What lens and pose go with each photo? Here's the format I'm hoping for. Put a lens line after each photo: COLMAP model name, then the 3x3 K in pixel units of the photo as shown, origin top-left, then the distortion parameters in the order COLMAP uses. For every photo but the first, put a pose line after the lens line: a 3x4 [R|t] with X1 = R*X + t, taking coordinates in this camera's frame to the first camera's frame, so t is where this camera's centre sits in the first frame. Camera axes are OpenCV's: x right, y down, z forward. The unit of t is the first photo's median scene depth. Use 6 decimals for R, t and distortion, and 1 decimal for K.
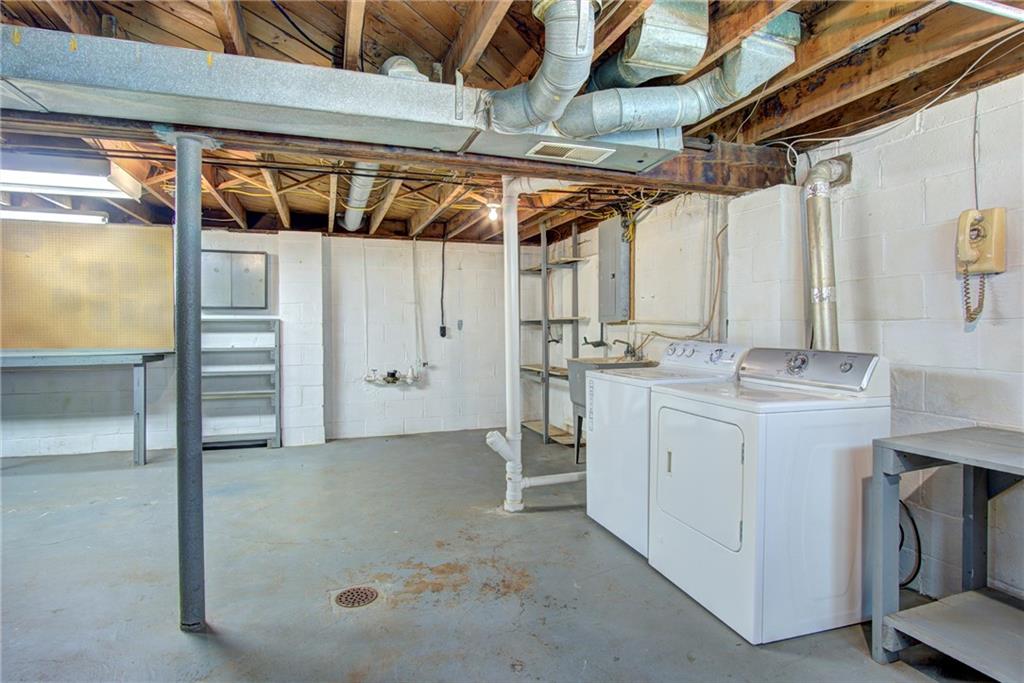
lens RADIAL K [[562.0, 0, 512.1], [0, 562.0, 336.5], [0, 0, 1]] dist [-0.014283, 0.001250]
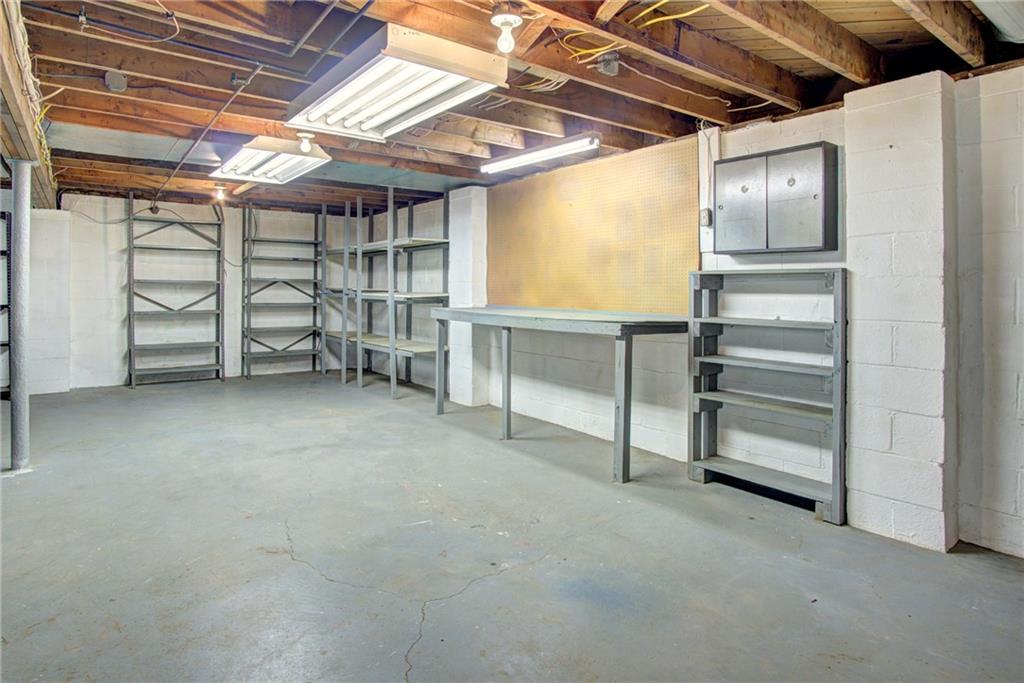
lens RADIAL K [[562.0, 0, 514.3], [0, 562.0, 282.1], [0, 0, 1]] dist [-0.014283, 0.001250]
pose [[0.337896, -0.003278, -0.941178, -0.042596], [-0.018307, 0.999782, -0.010055, -0.008027], [0.941006, 0.020628, 0.337762, 0.553566]]
